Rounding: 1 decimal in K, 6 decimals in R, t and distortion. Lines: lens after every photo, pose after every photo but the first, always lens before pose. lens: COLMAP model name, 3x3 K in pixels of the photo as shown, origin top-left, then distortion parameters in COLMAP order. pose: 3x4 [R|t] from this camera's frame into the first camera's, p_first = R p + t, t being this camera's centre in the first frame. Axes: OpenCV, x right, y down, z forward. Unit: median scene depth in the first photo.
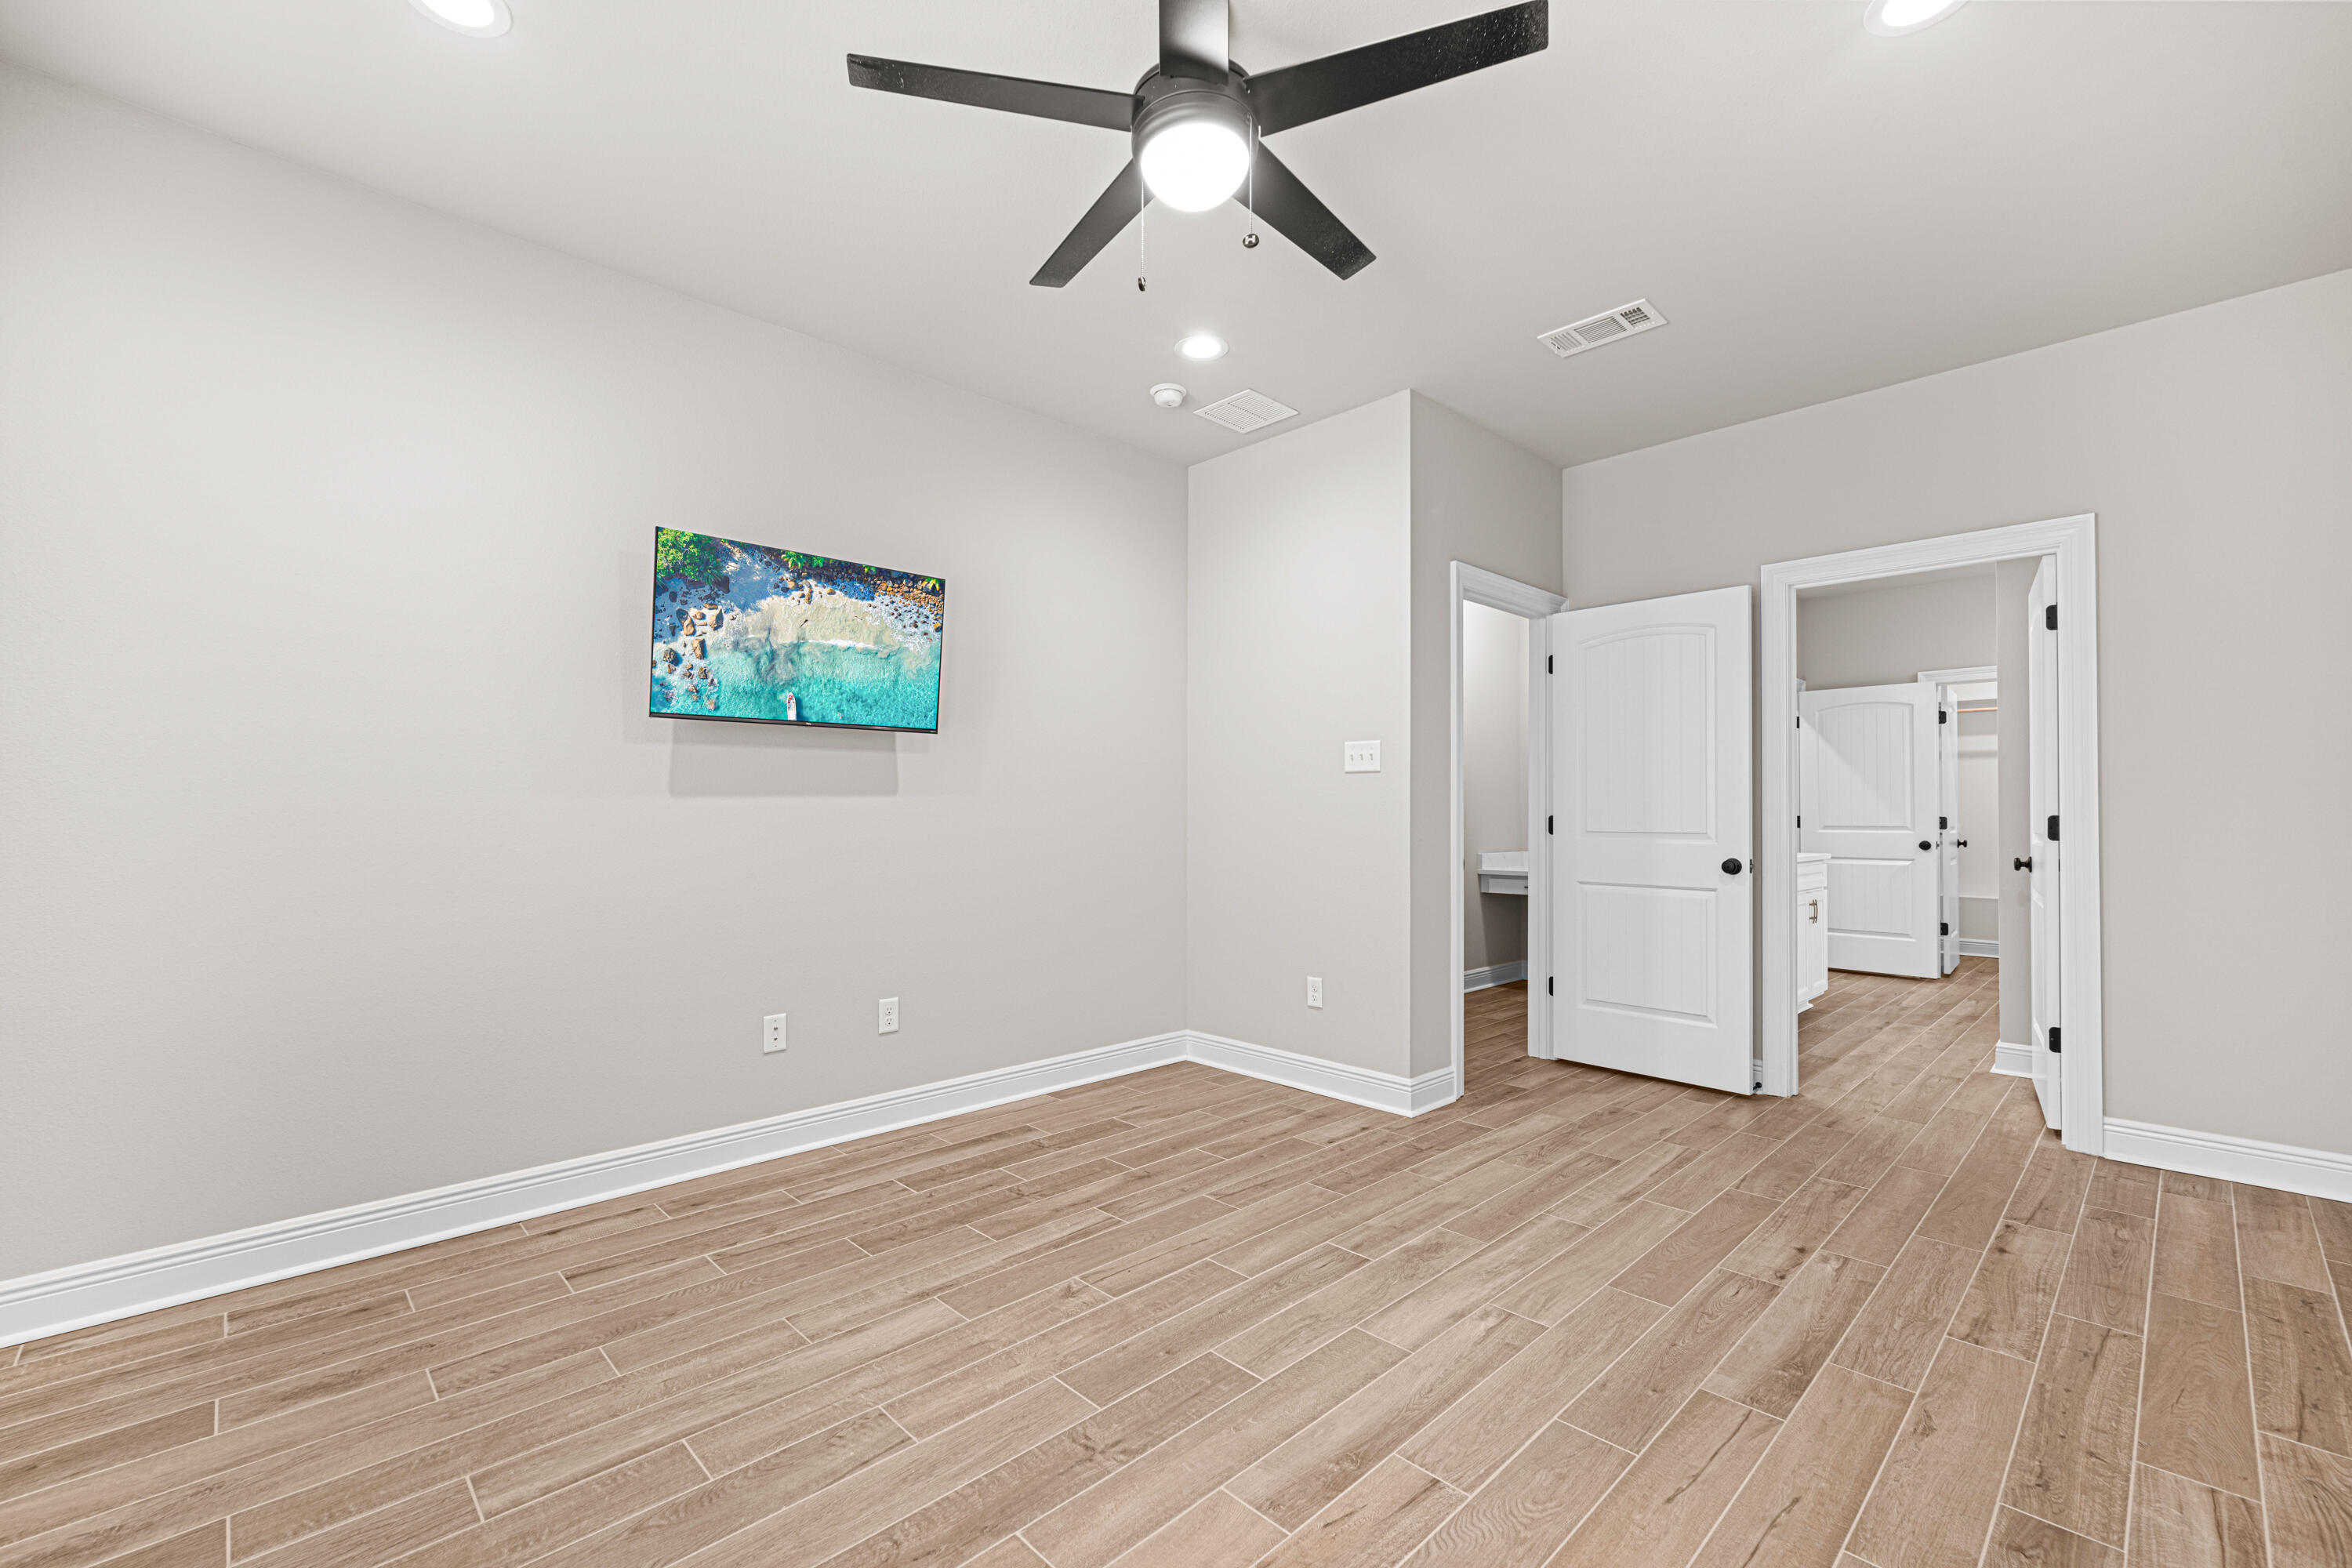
lens RADIAL K [[989.8, 0, 1178.9], [0, 989.8, 803.9], [0, 0, 1]] dist [0.001511, -0.000013]
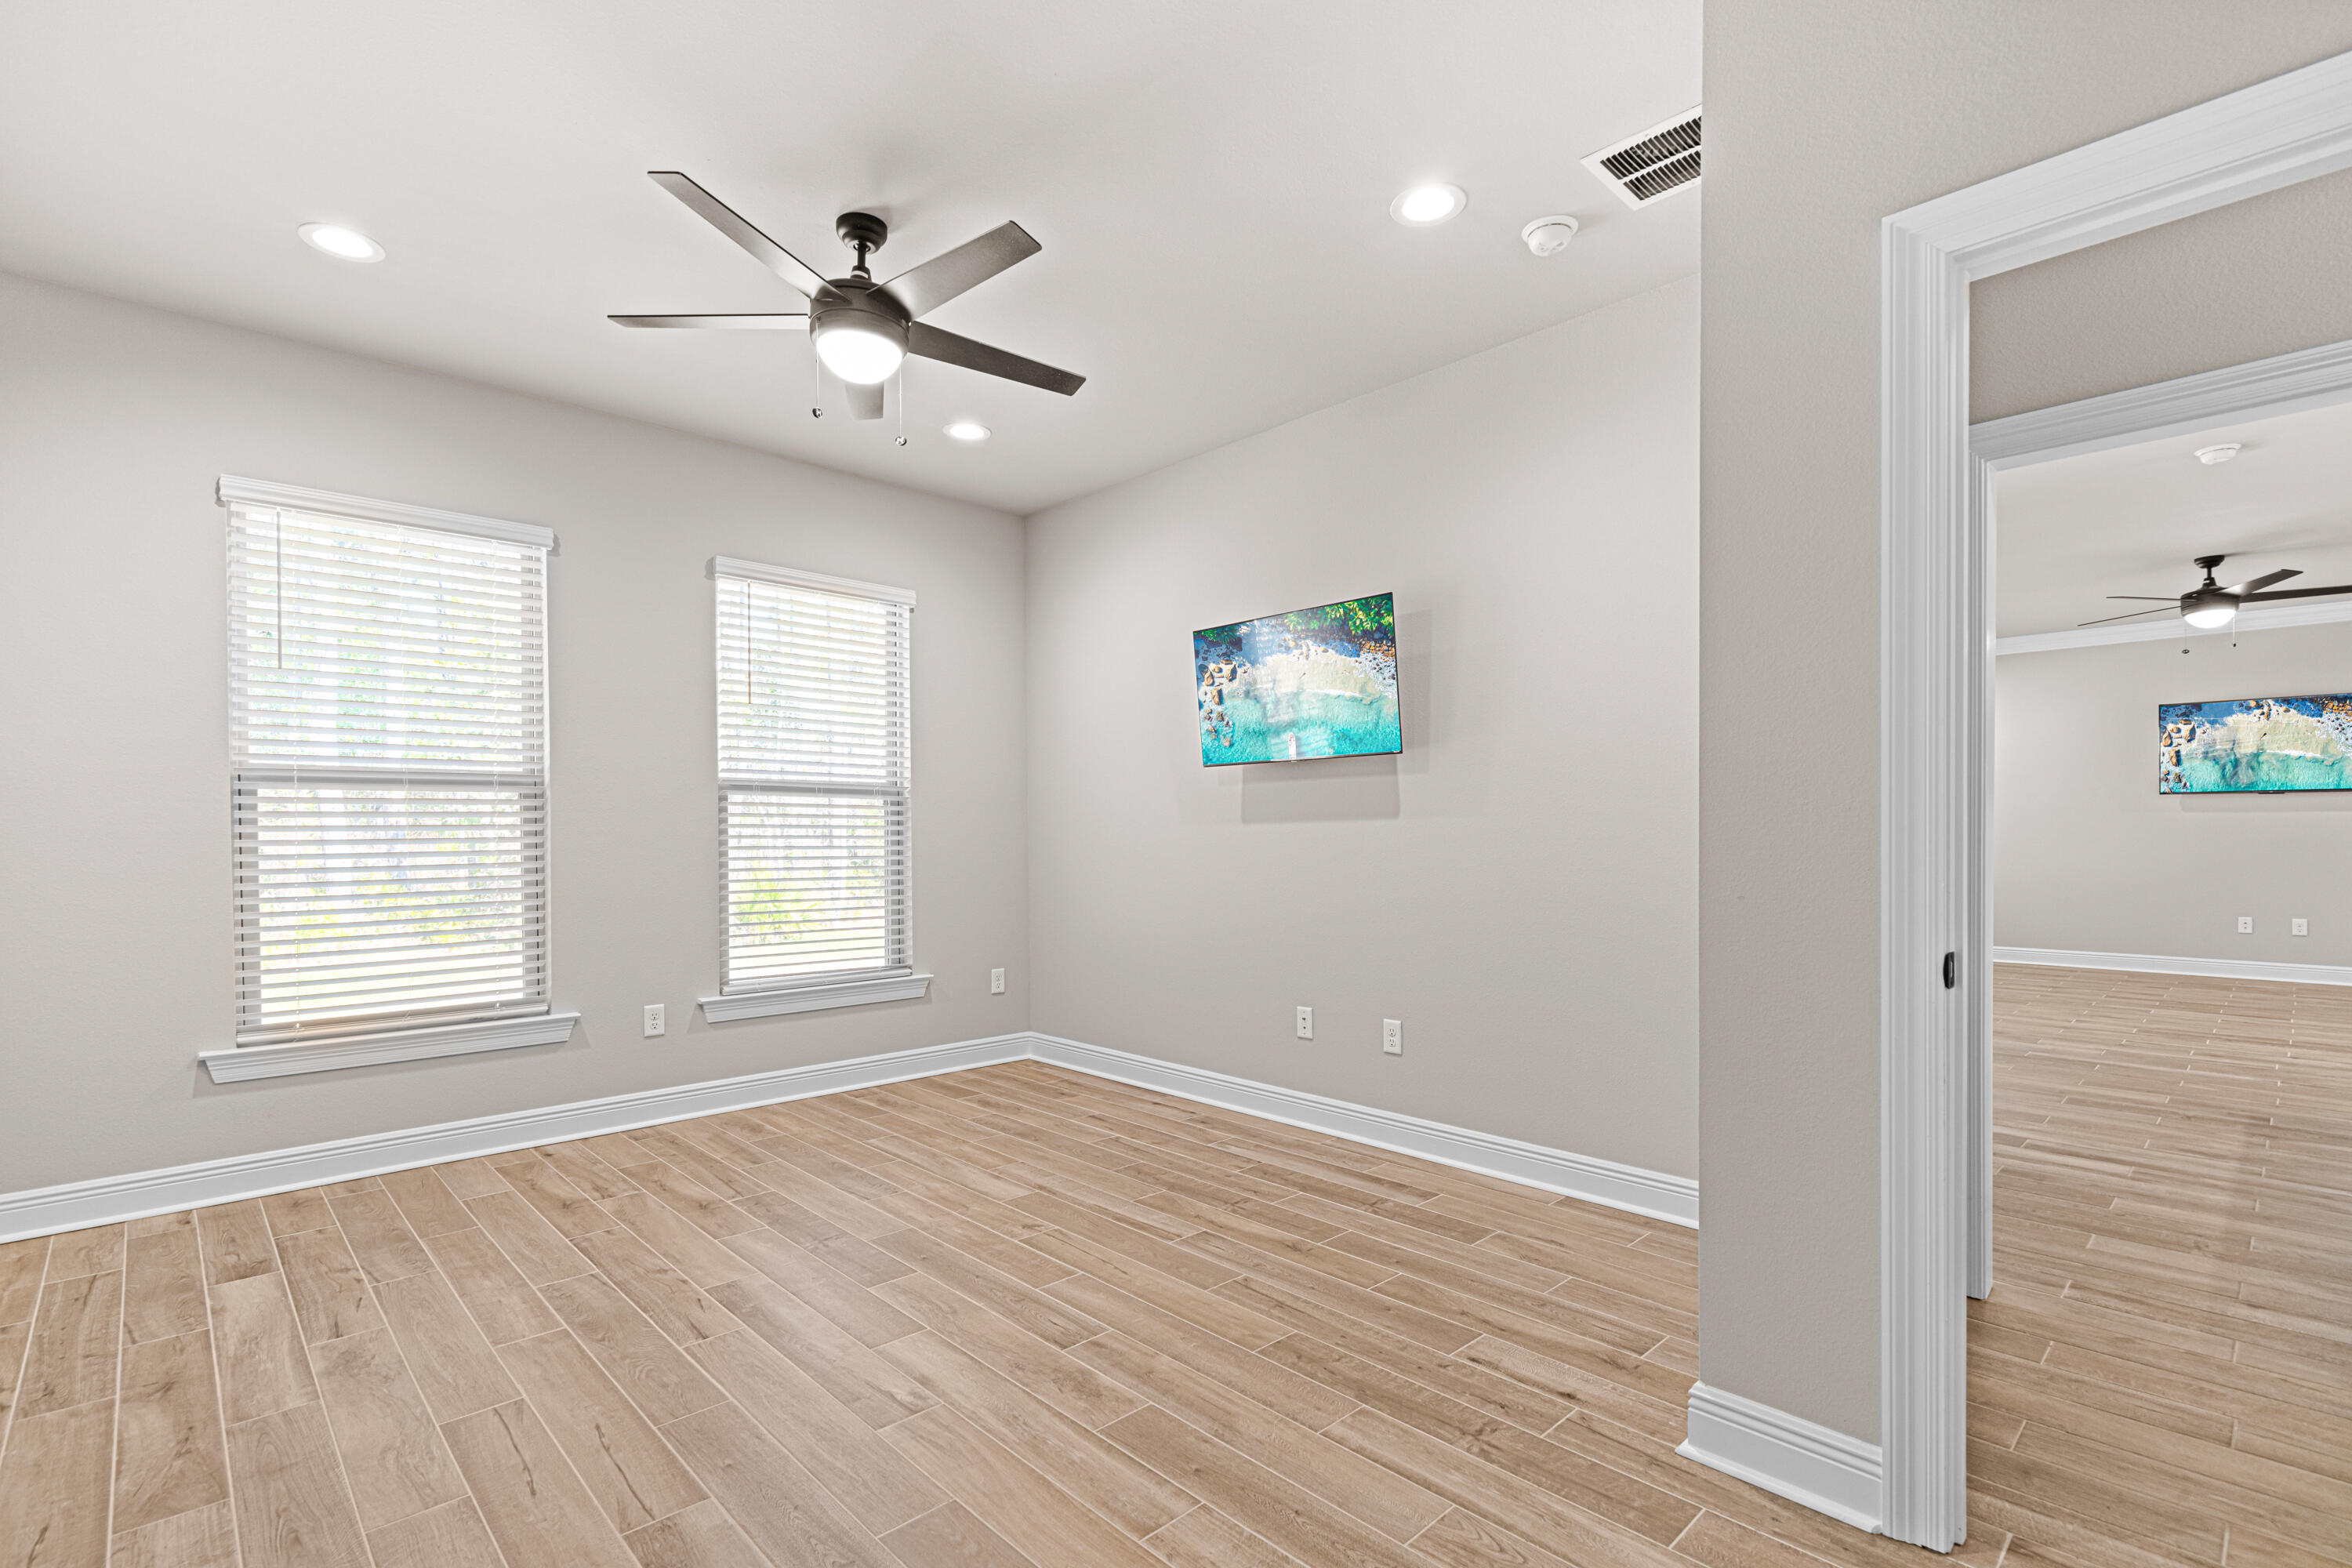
lens RADIAL K [[1102.9, 0, 1171.2], [0, 1102.9, 843.5], [0, 0, 1]] dist [-0.000315, 0.000046]
pose [[-0.023040, 0.009947, -0.999685, 0.995964], [0.013482, 0.999863, 0.009638, 0.004074], [0.999644, -0.013256, -0.023171, 0.962365]]
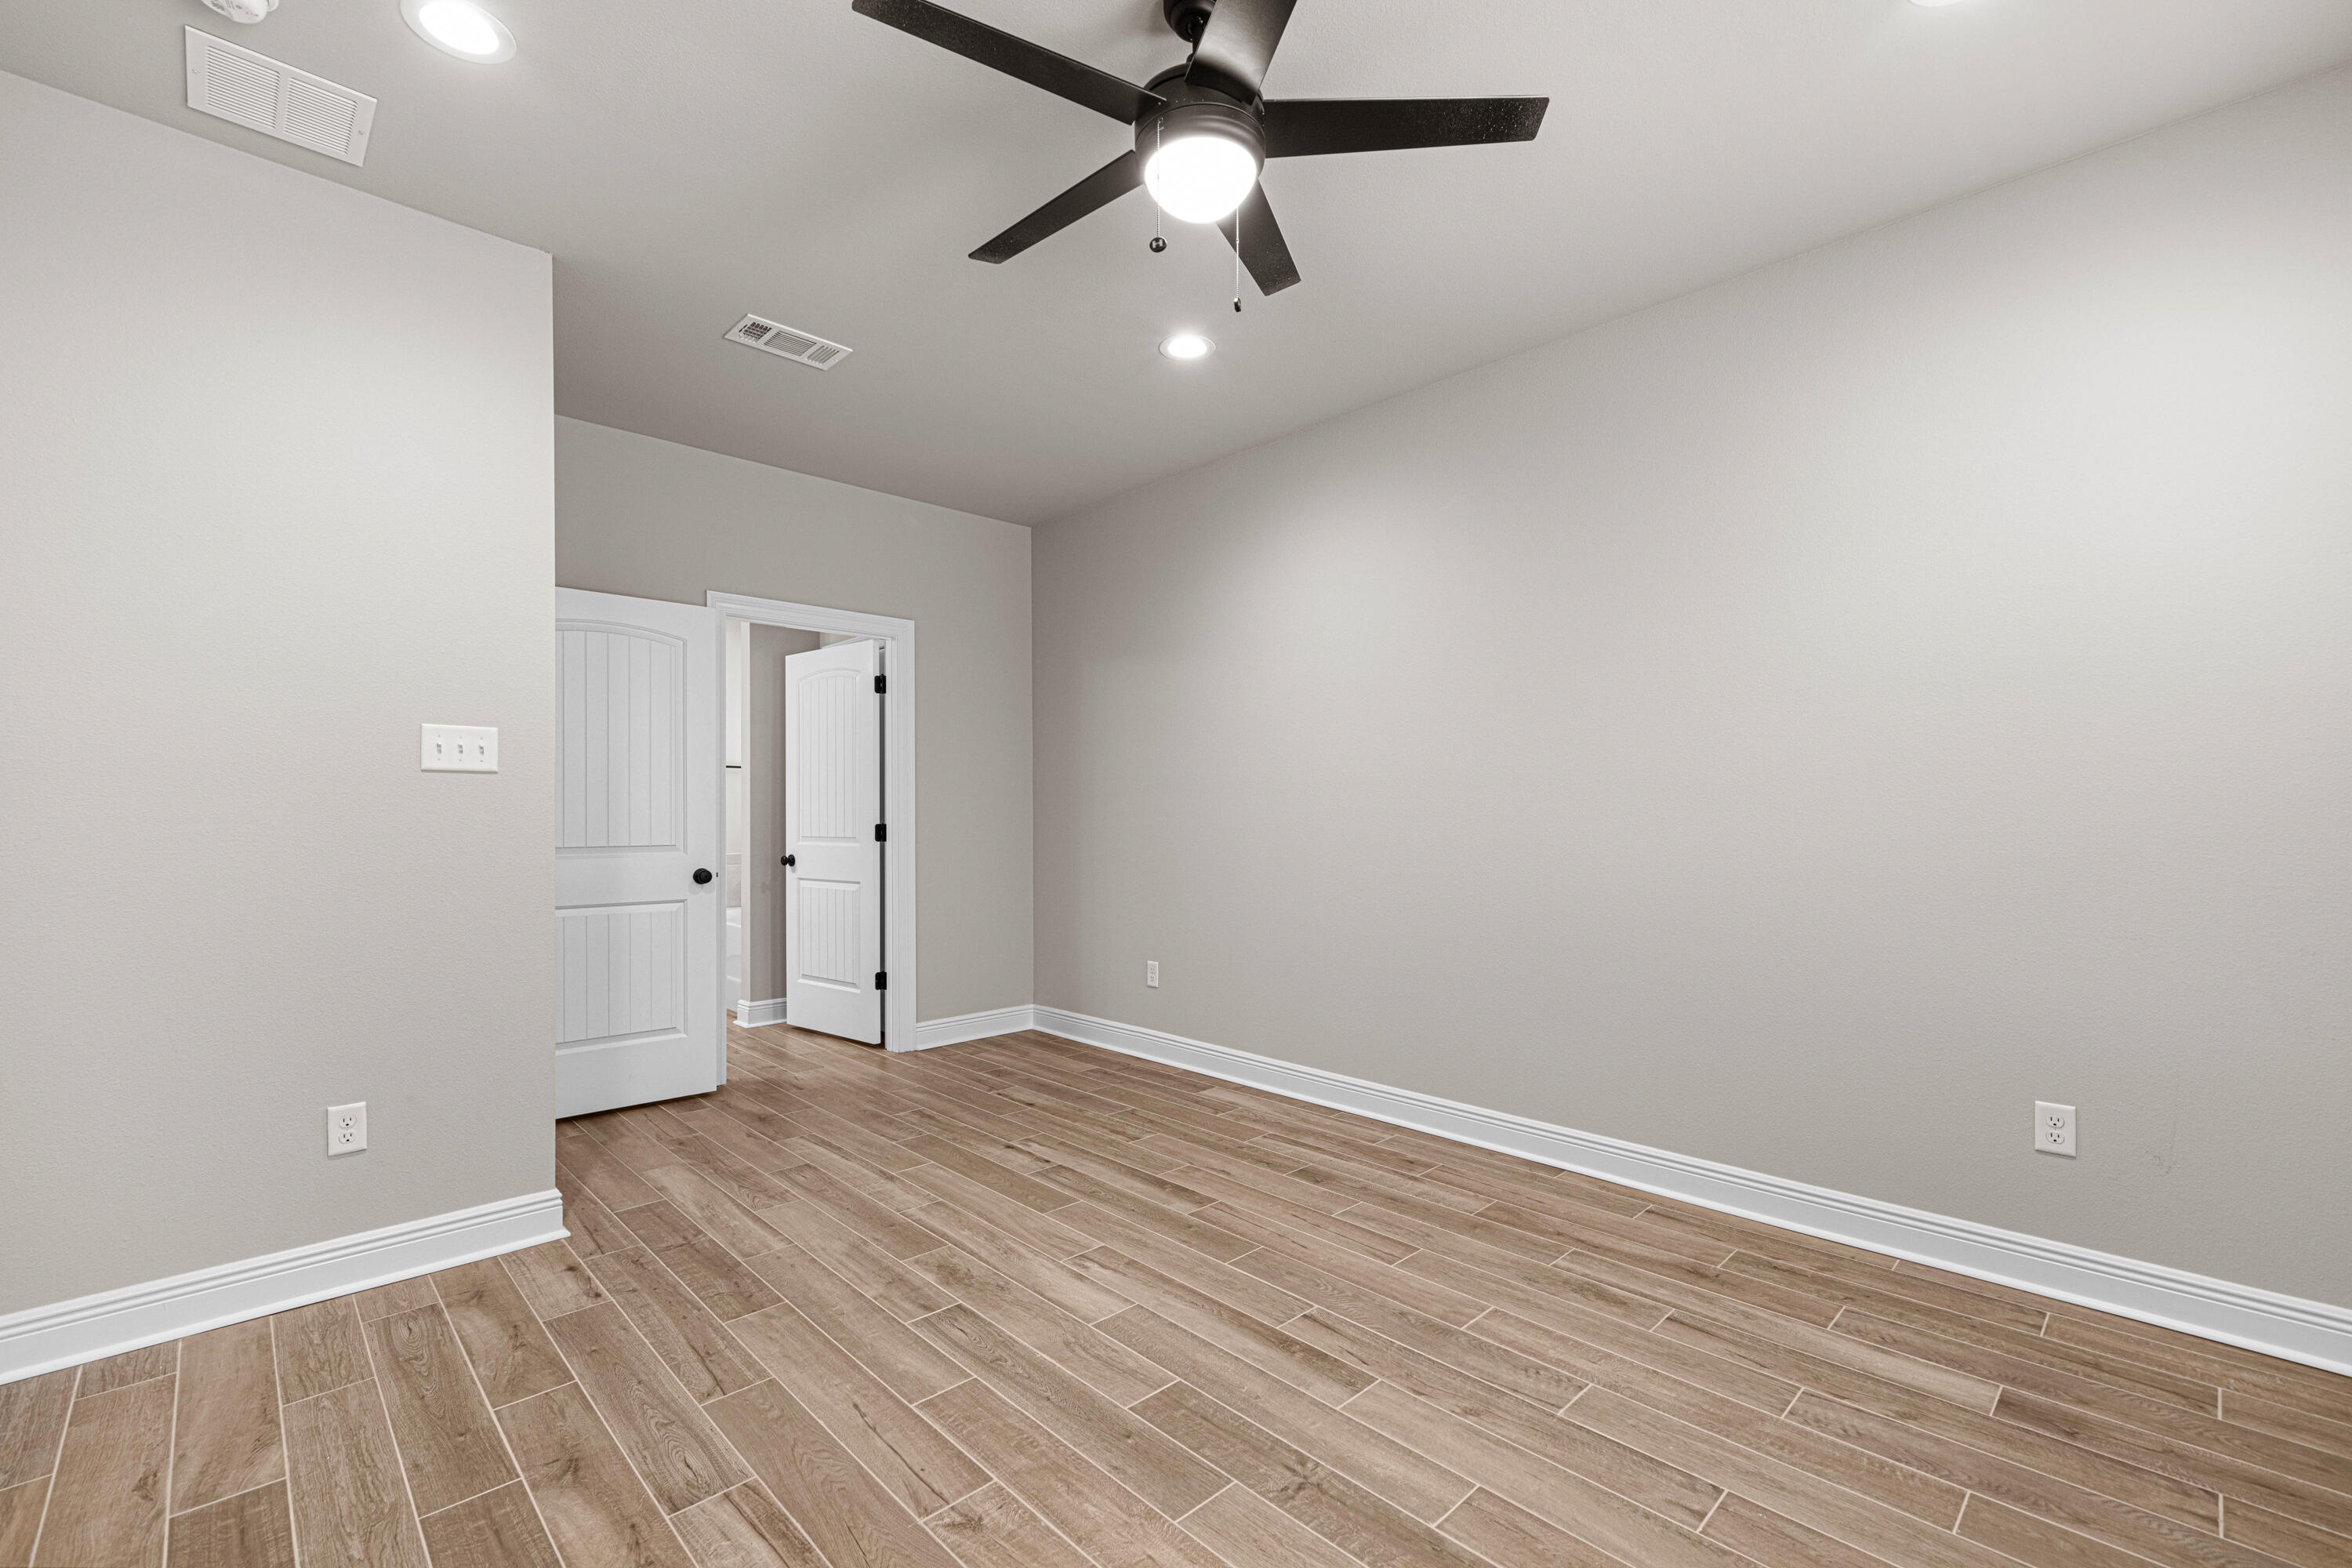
lens RADIAL K [[989.8, 0, 1178.9], [0, 989.8, 803.9], [0, 0, 1]] dist [0.001511, -0.000013]
pose [[0.007968, 0.006937, 0.999944, -0.649452], [-0.007963, 0.999945, -0.006874, -0.012285], [-0.999937, -0.007908, 0.008023, 0.672380]]
